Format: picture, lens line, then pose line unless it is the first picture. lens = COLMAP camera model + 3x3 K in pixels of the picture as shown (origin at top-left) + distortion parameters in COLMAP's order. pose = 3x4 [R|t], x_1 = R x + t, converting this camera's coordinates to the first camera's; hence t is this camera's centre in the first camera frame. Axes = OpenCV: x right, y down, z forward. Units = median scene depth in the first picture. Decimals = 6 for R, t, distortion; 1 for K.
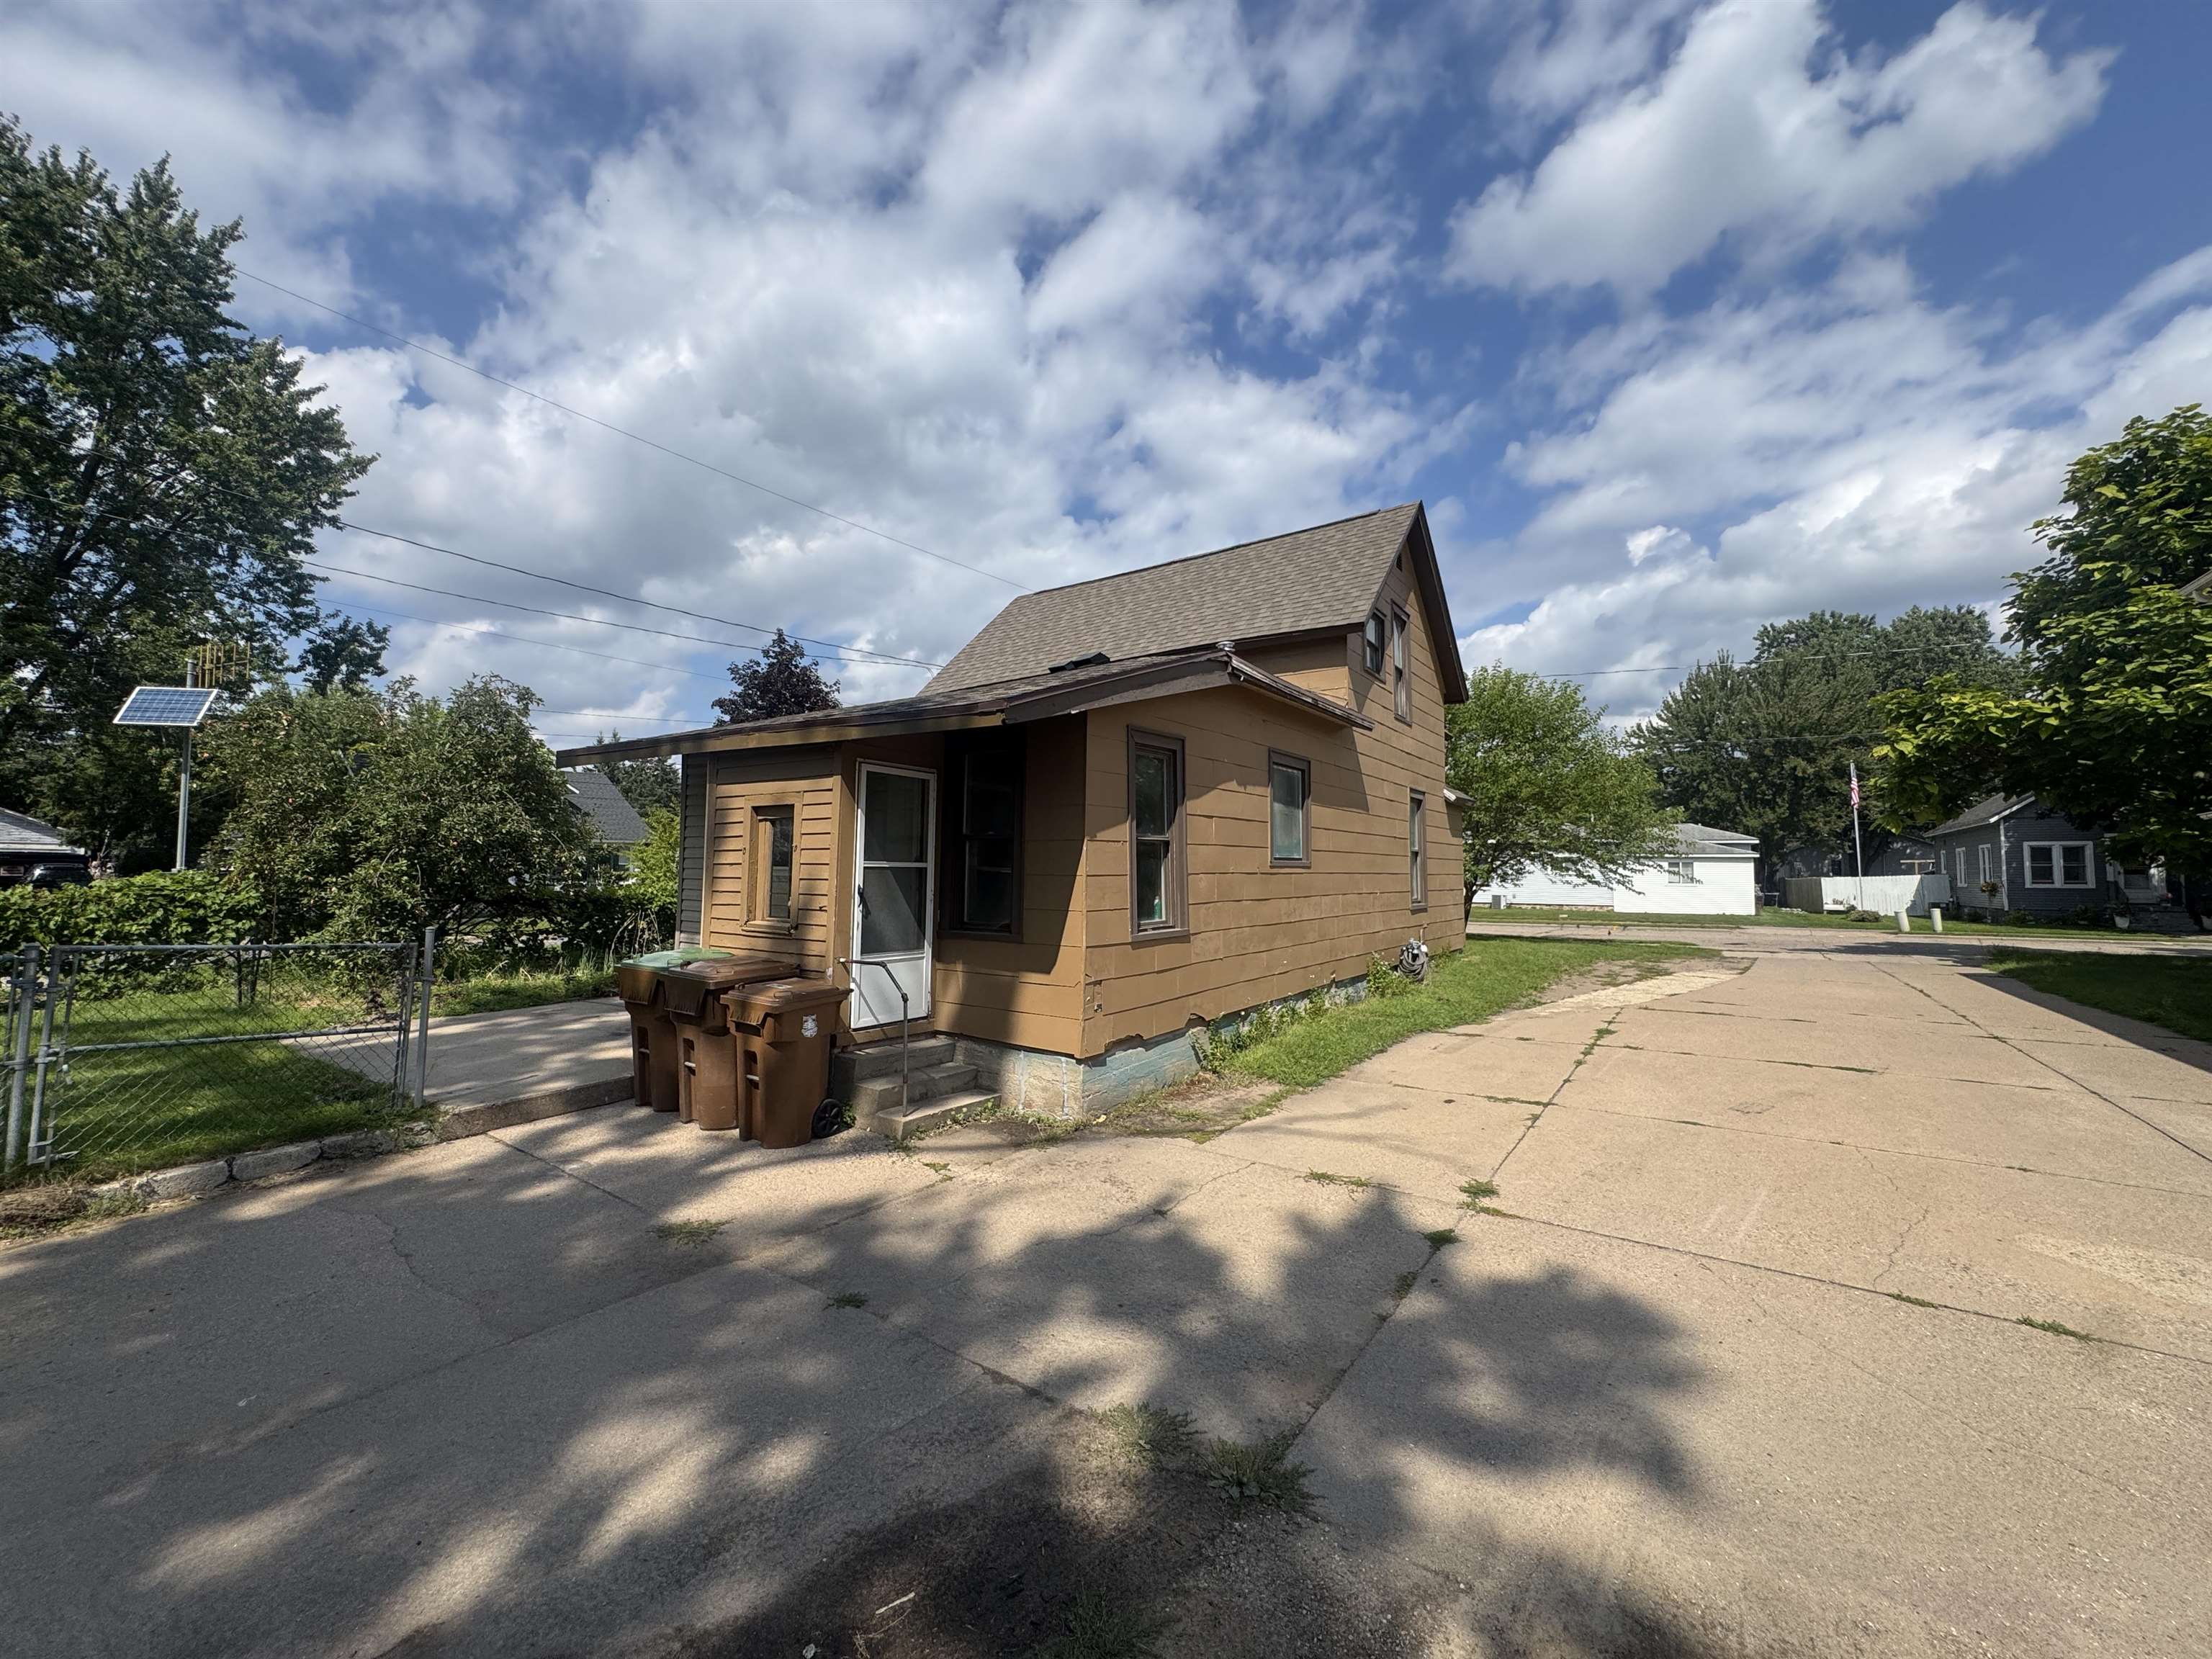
lens RADIAL K [[880.2, 0, 1103.5], [0, 880.2, 830.9], [0, 0, 1]] dist [-0.002024, 0.000043]
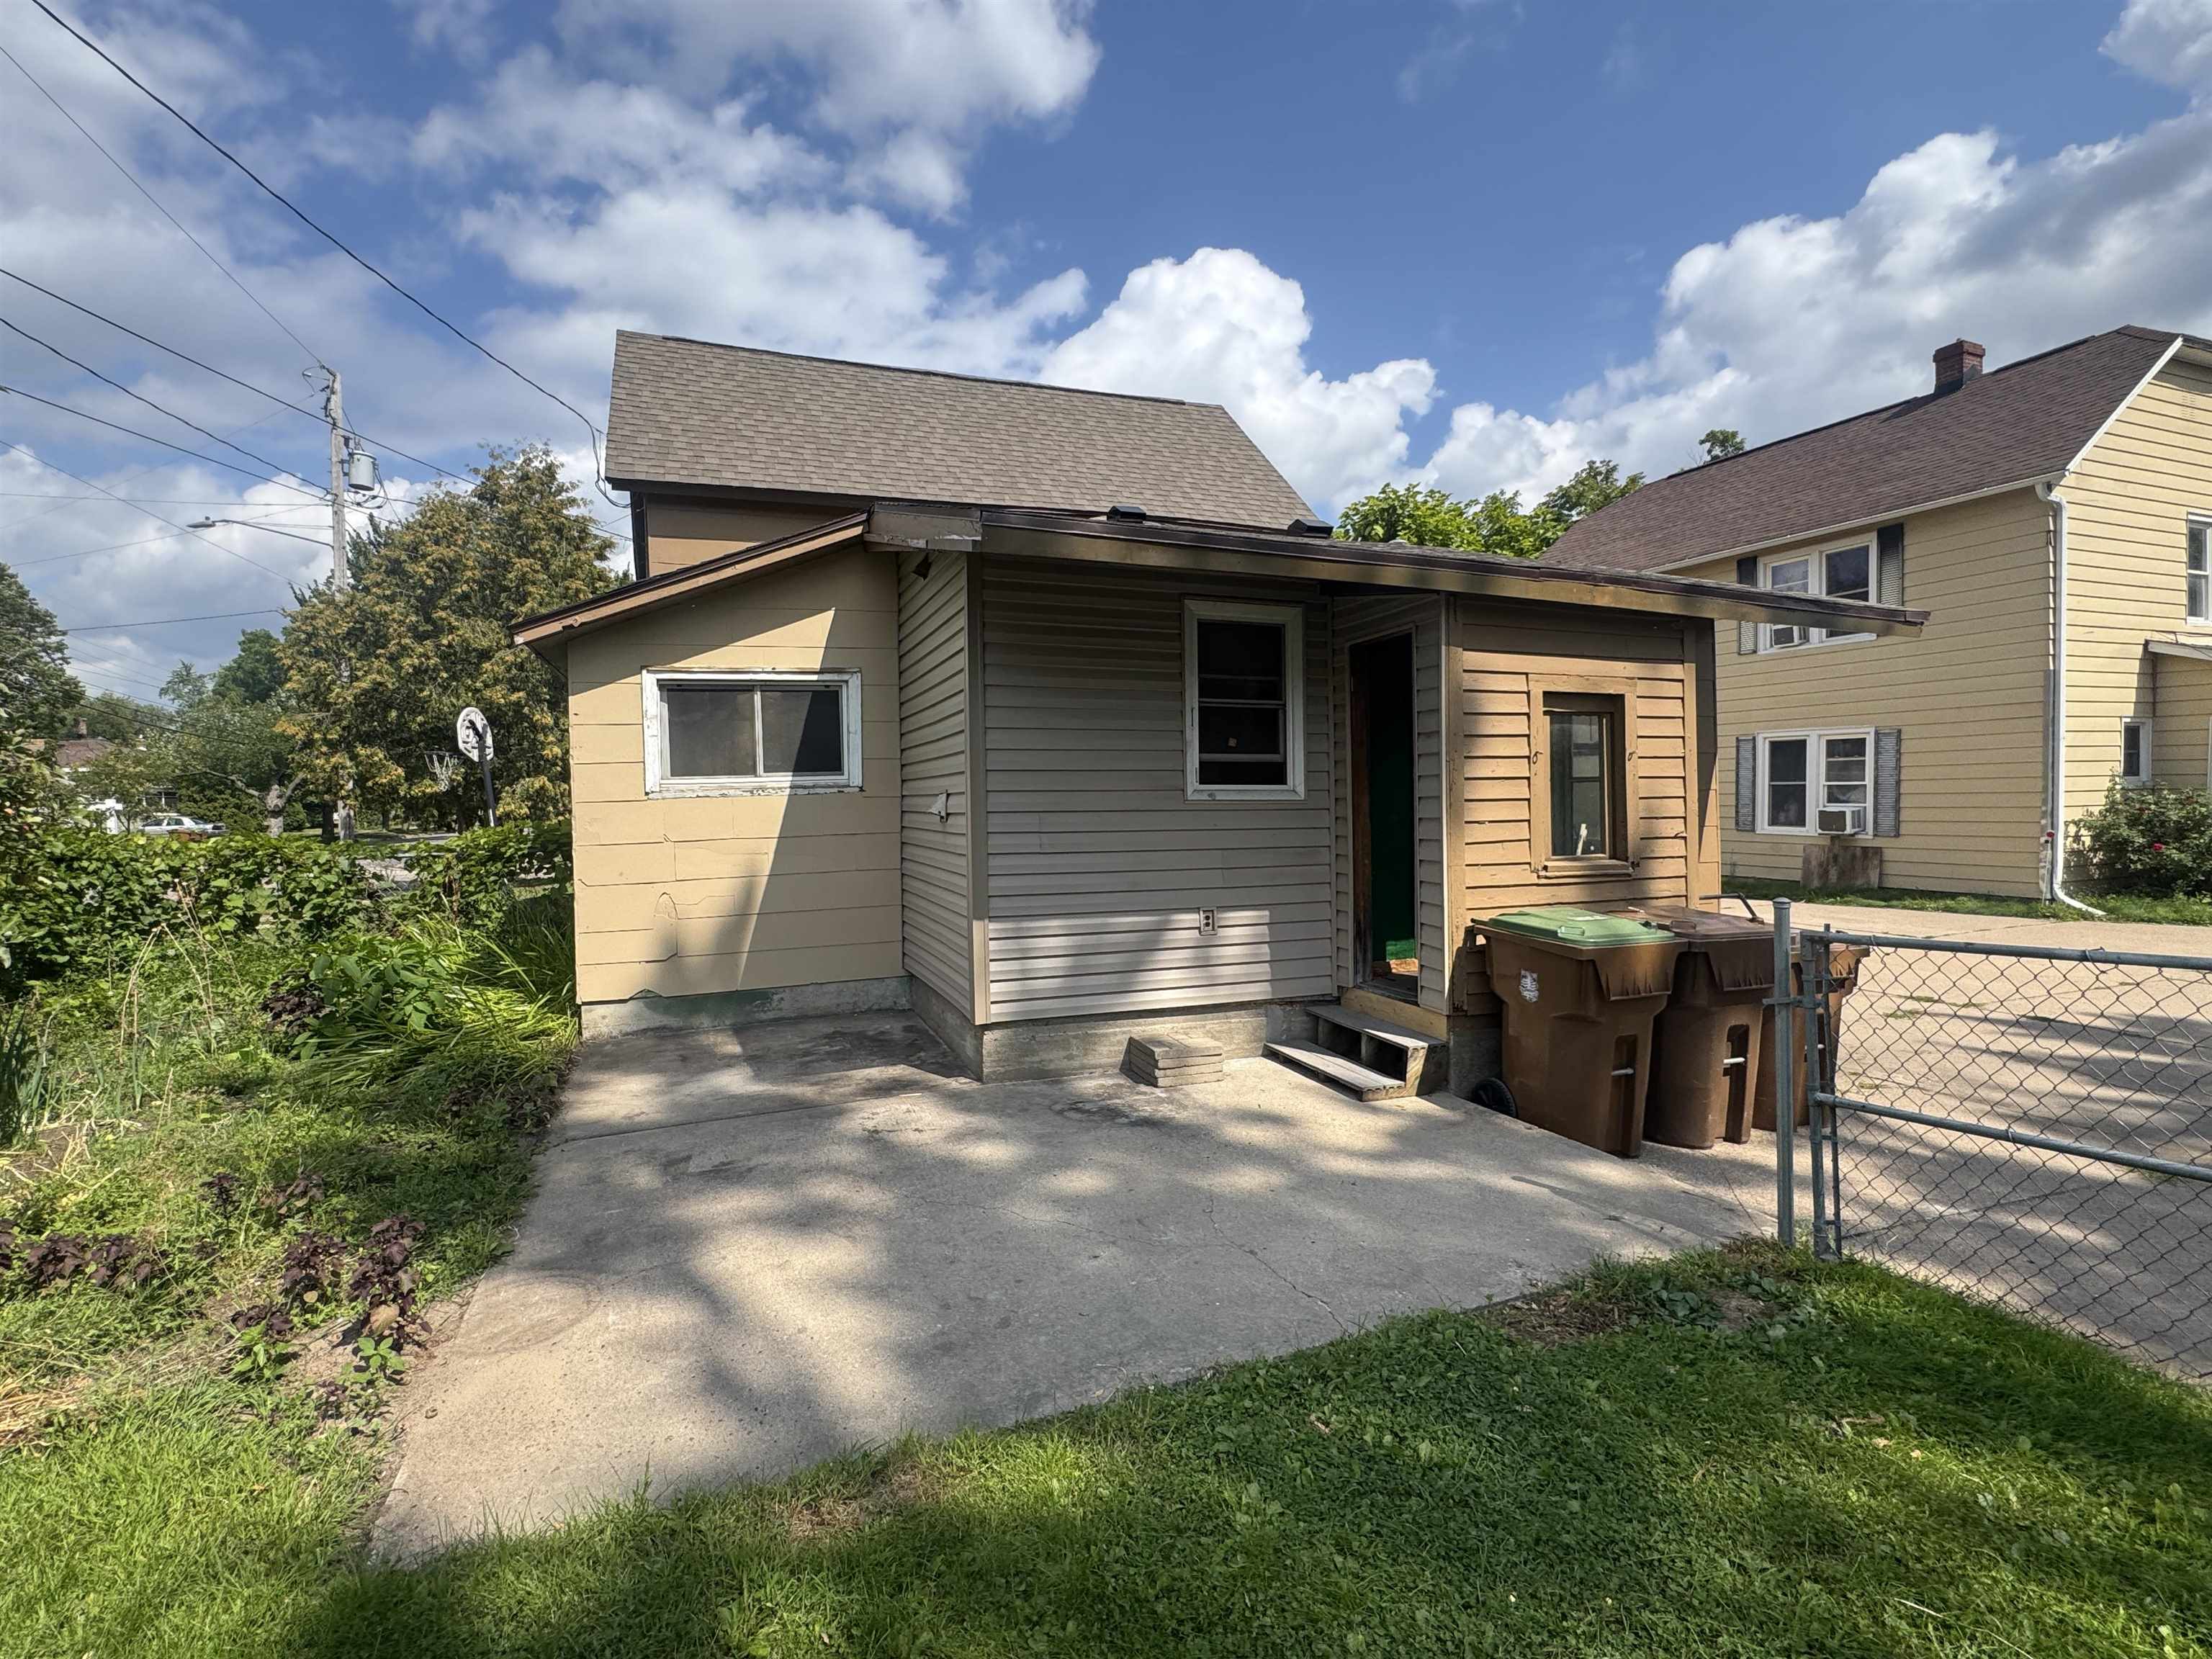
lens RADIAL K [[1082.4, 0, 1098.9], [0, 1082.4, 831.6], [0, 0, 1]] dist [-0.002945, 0.000258]
pose [[0.540930, -0.043720, 0.839931, -1.049022], [-0.029076, 0.997079, 0.070626, 0.024786], [-0.840565, -0.062625, 0.538078, 0.690927]]
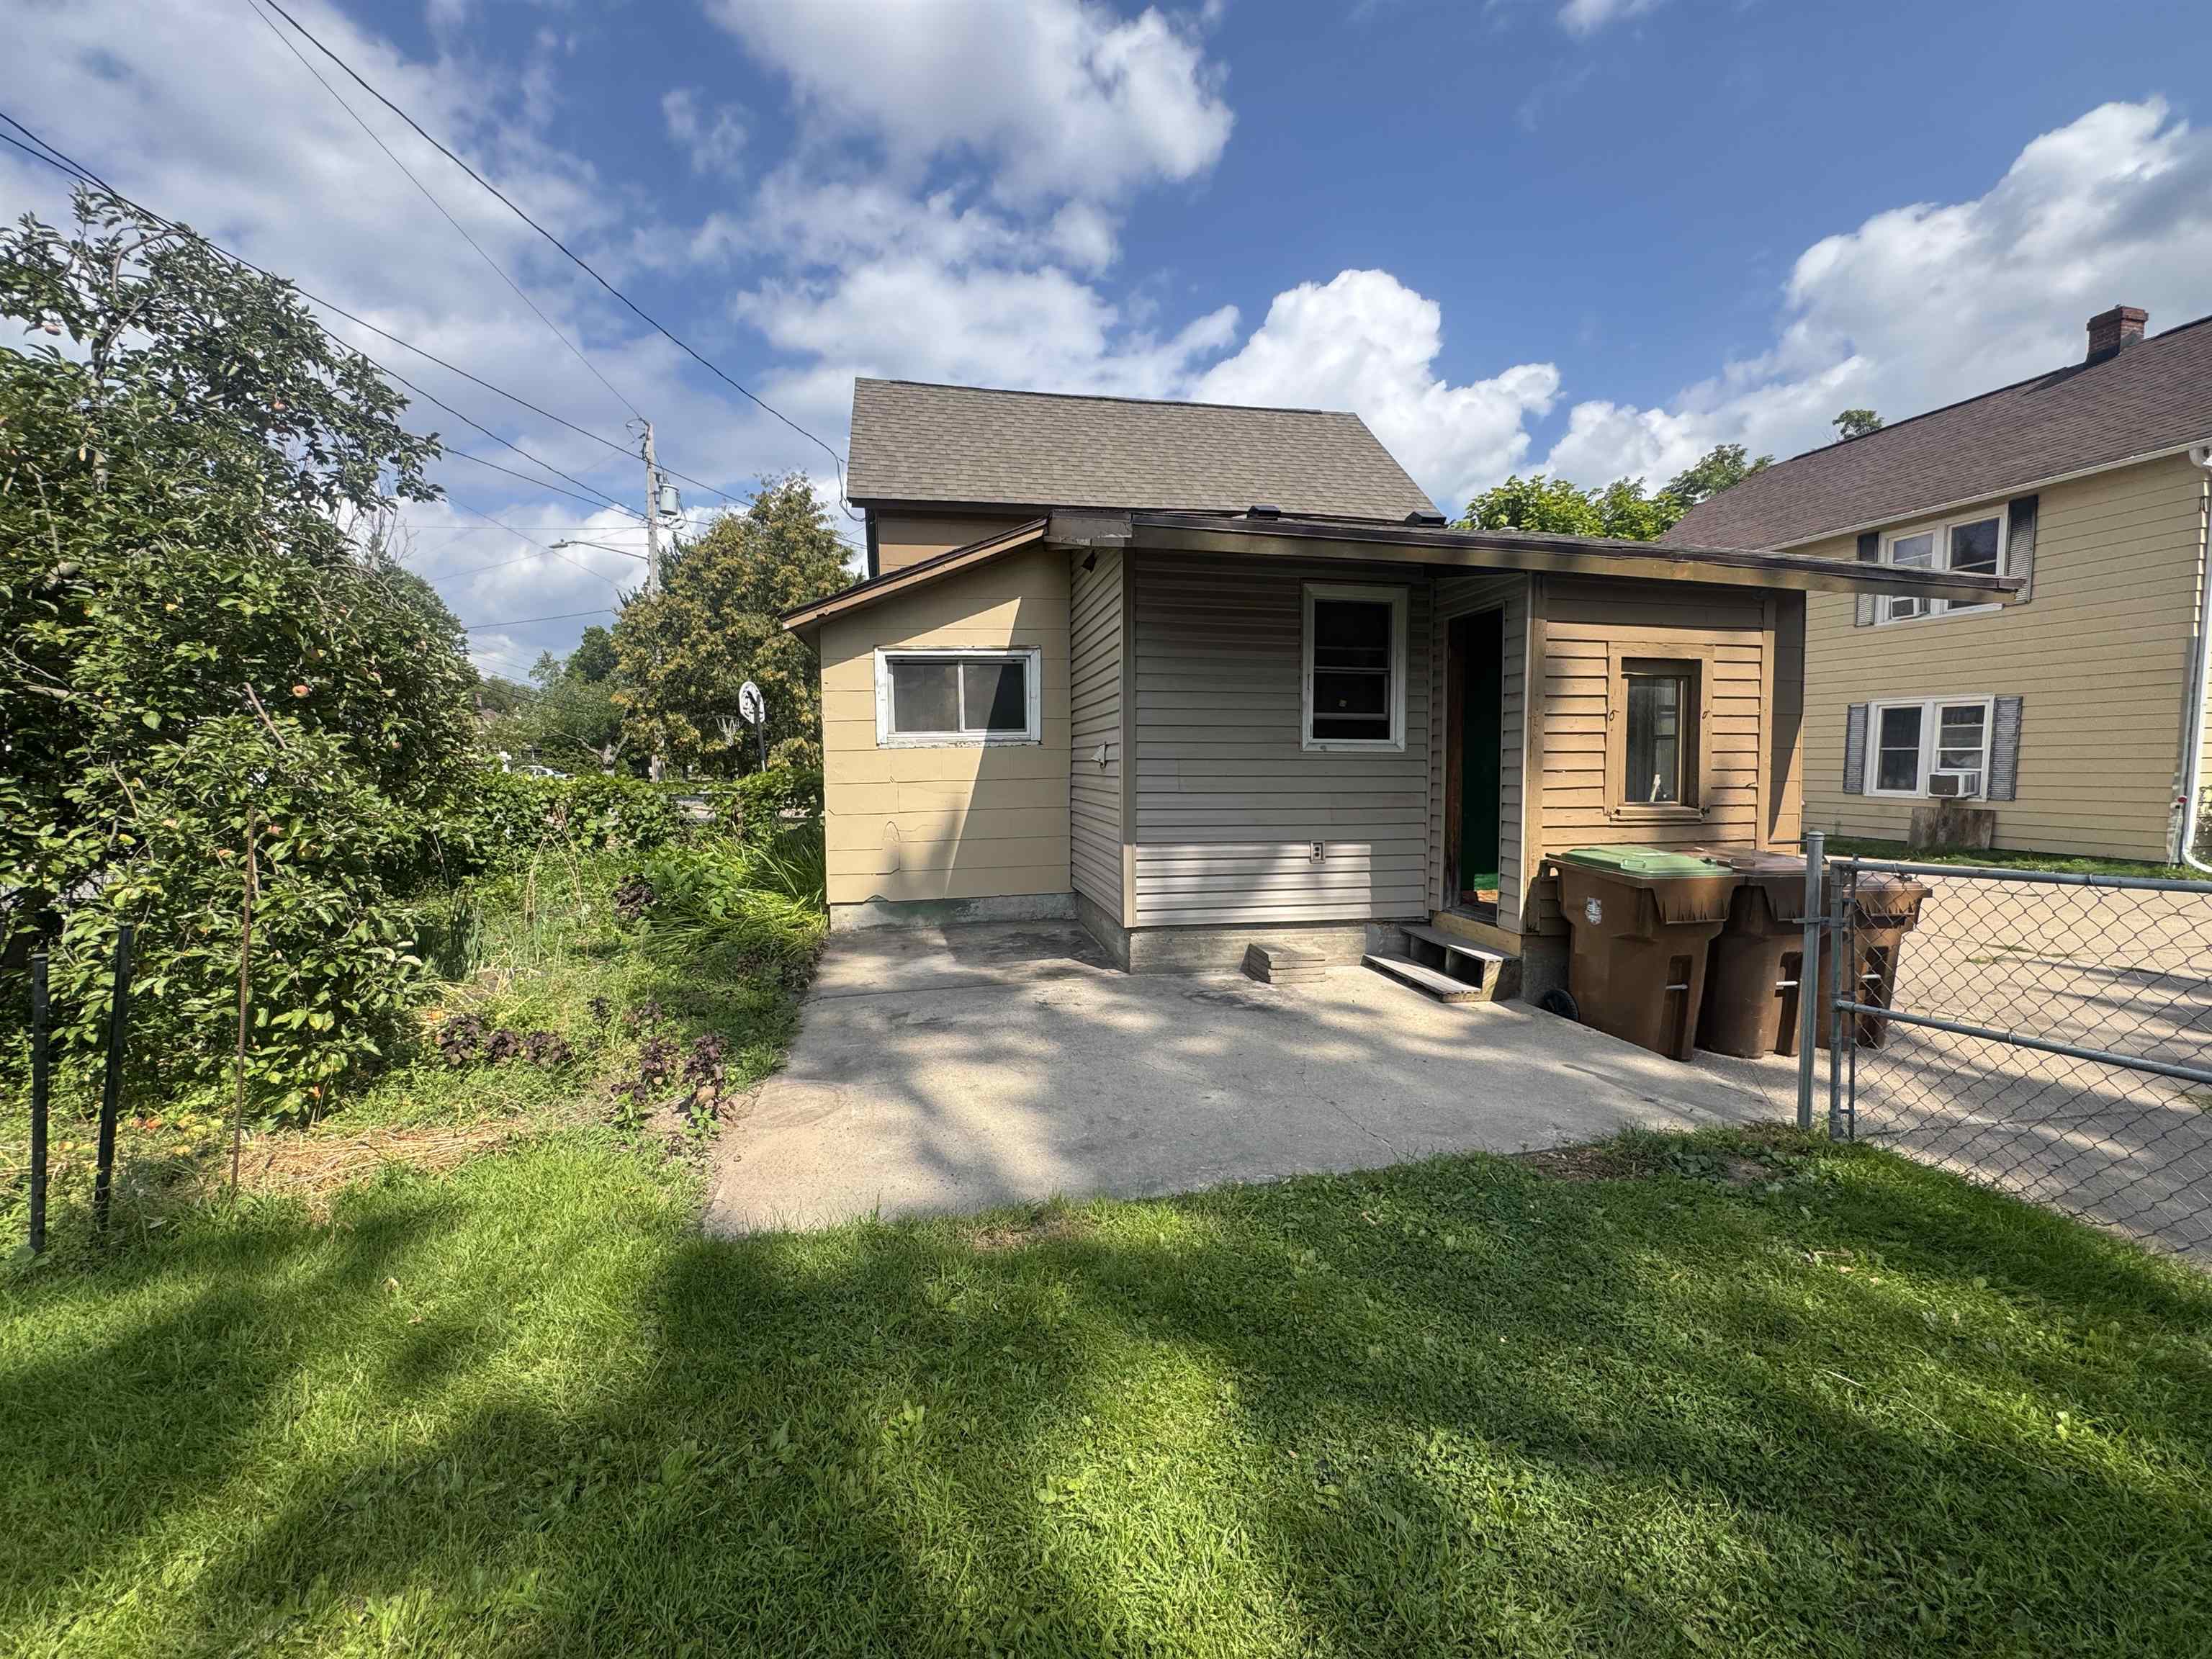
lens RADIAL K [[921.4, 0, 1092.0], [0, 921.4, 837.8], [0, 0, 1]] dist [-0.003253, 0.000326]
pose [[0.673110, -0.072456, 0.735984, -1.074647], [-0.030829, 0.991575, 0.125814, 0.034073], [-0.738900, -0.107377, 0.665205, 0.655573]]
